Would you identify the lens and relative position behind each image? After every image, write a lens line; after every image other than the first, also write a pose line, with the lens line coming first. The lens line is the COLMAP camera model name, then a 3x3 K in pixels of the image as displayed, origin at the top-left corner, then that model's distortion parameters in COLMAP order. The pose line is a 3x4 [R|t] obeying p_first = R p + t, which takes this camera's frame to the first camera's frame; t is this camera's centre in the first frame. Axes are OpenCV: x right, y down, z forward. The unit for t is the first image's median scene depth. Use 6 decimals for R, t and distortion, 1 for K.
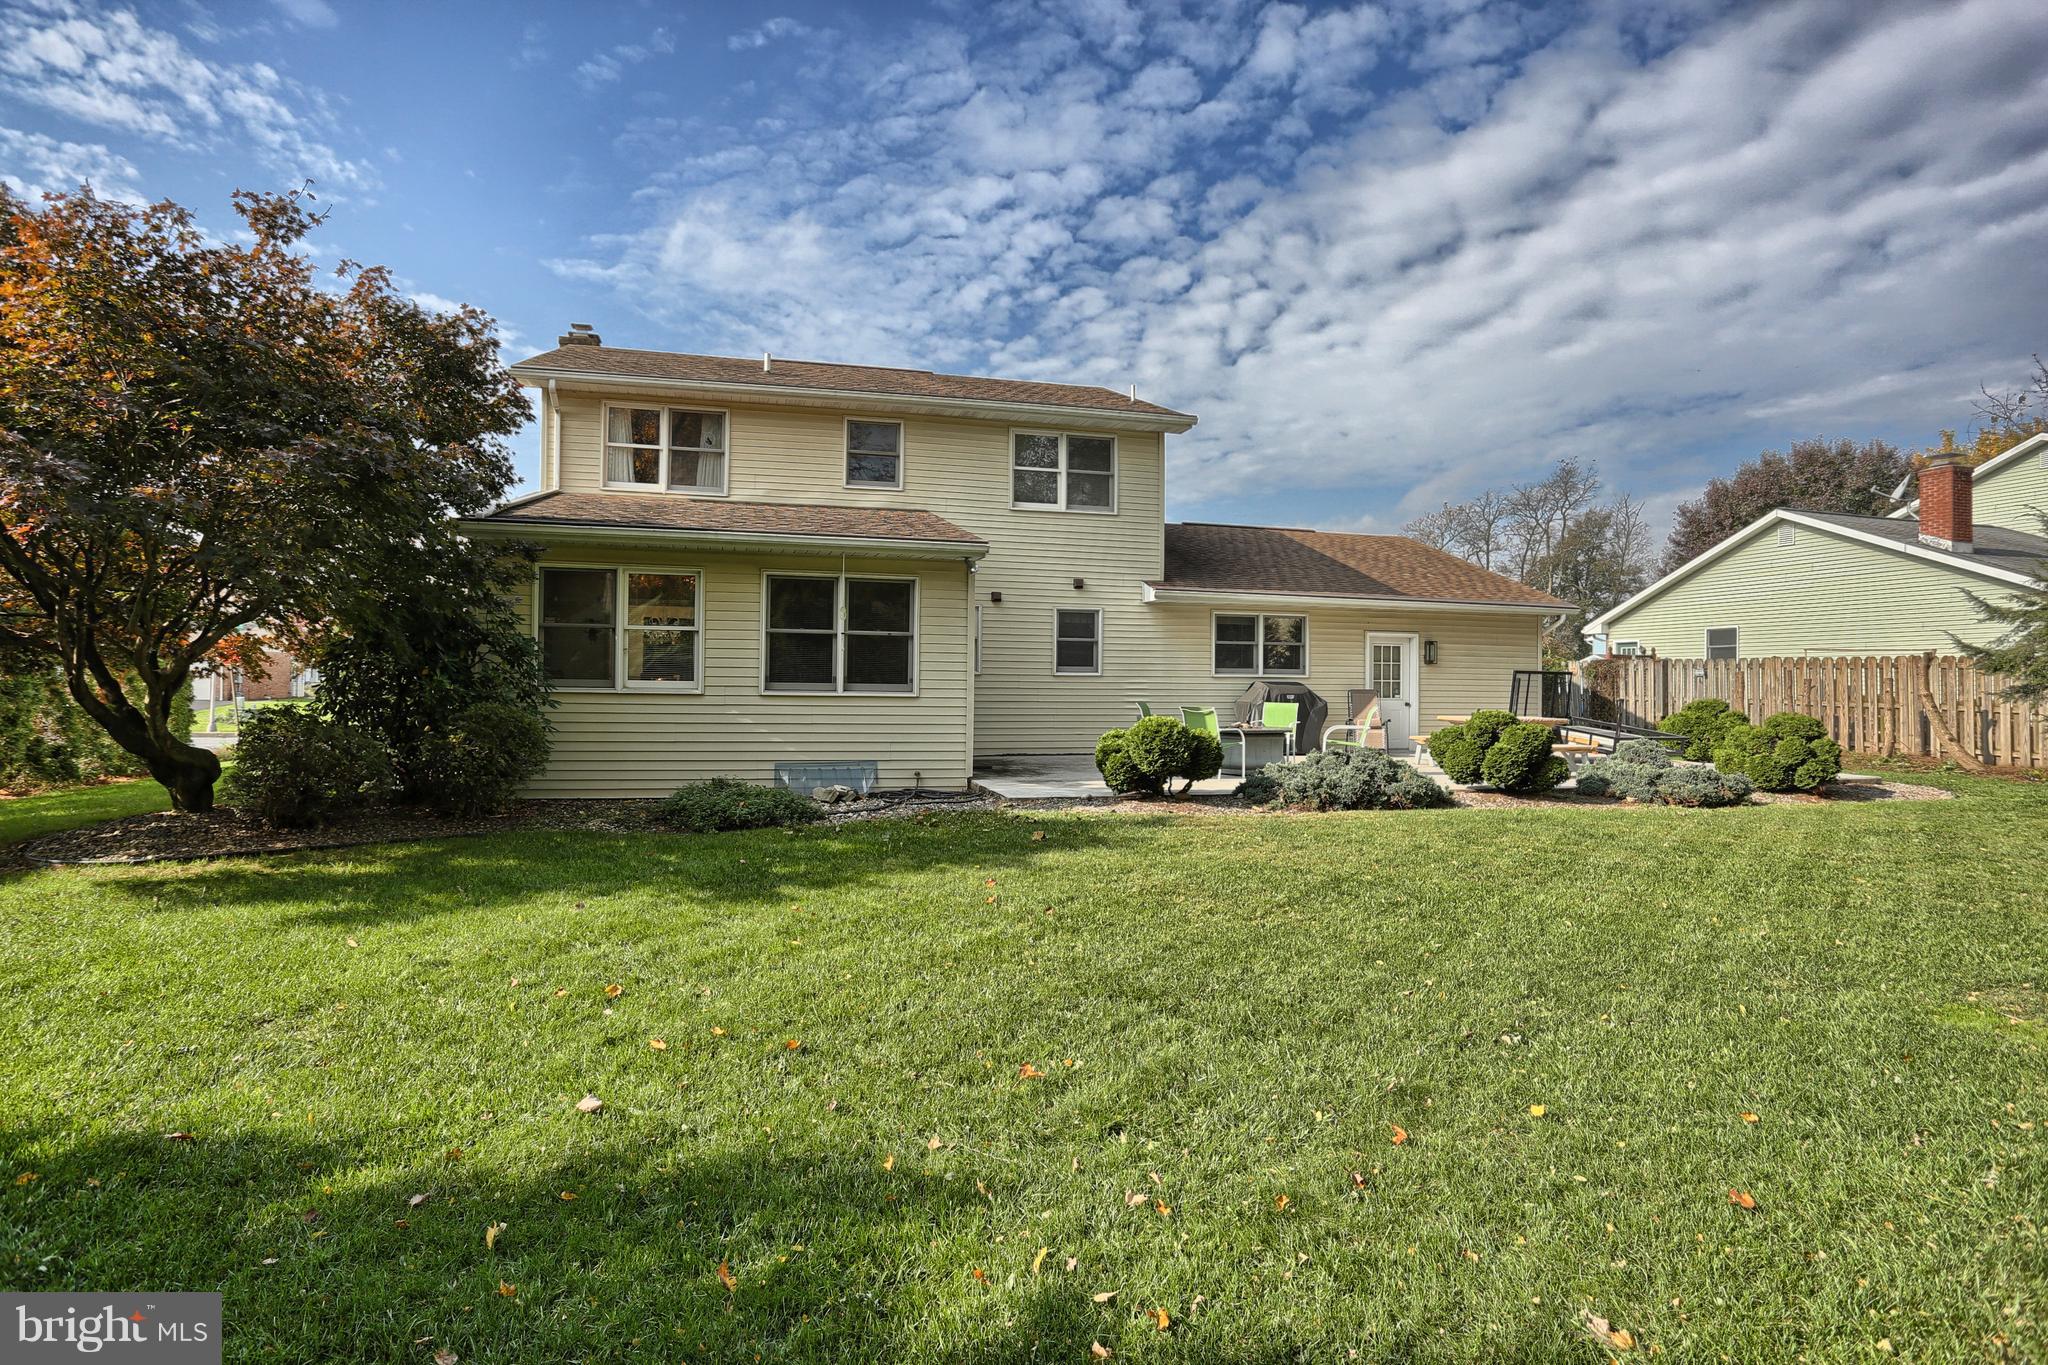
lens RADIAL K [[1072.9, 0, 1039.5], [0, 1072.9, 673.2], [0, 0, 1]] dist [-0.053275, 0.022578]
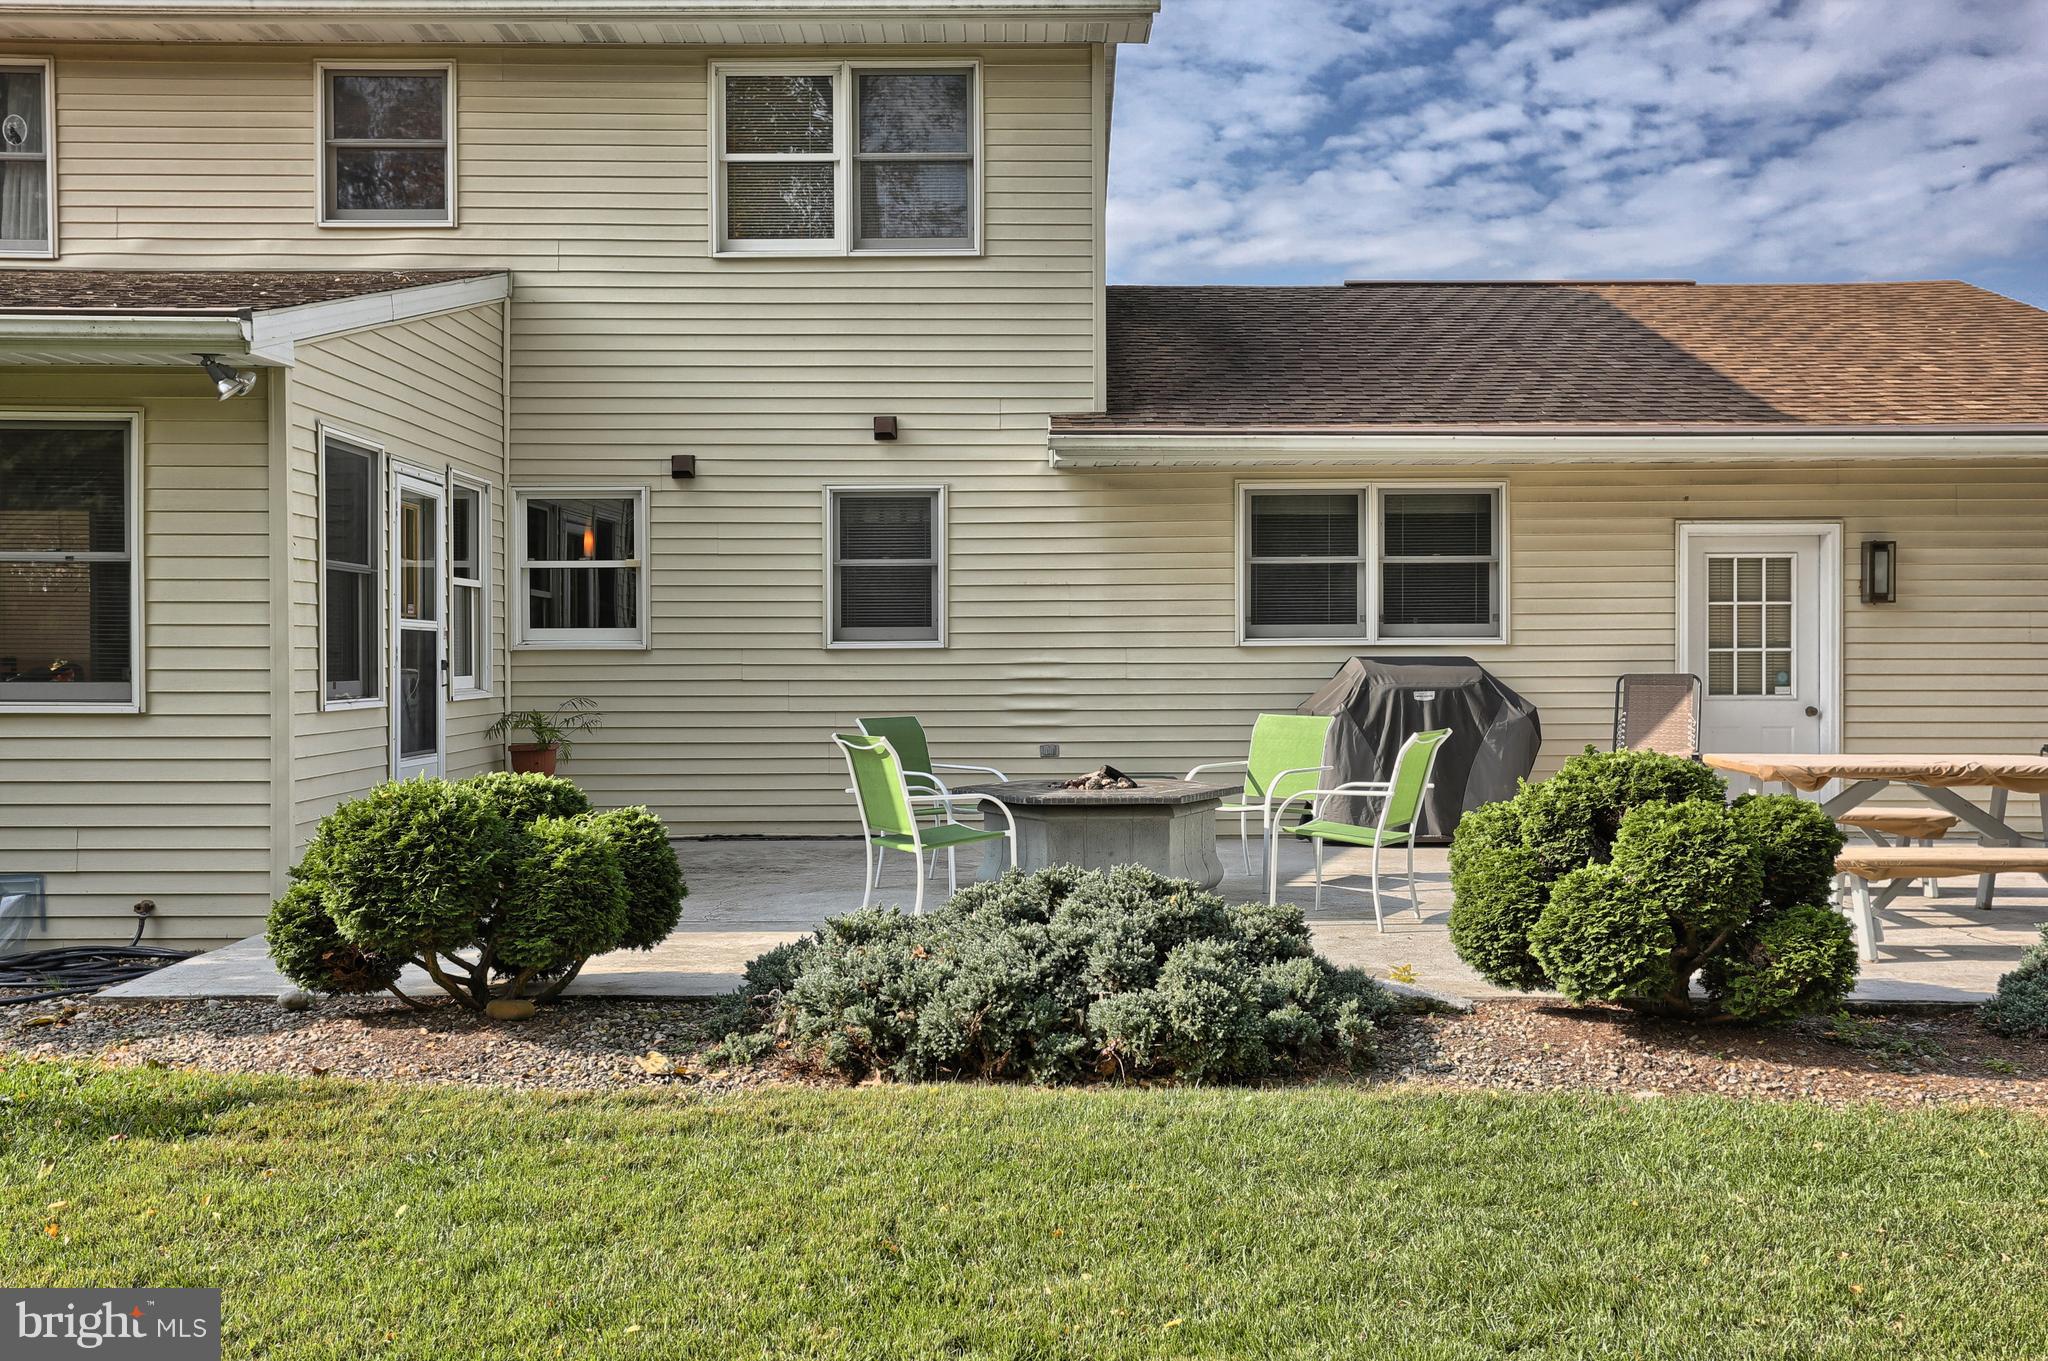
lens RADIAL K [[1968.4, 0, 1008.4], [0, 1968.4, 680.8], [0, 0, 1]] dist [0.052851, 0.000000]
pose [[0.961336, -0.007908, -0.275264, 0.292960], [0.014747, 0.999632, 0.022784, -0.001996], [0.274982, -0.025962, 0.961099, 0.274613]]
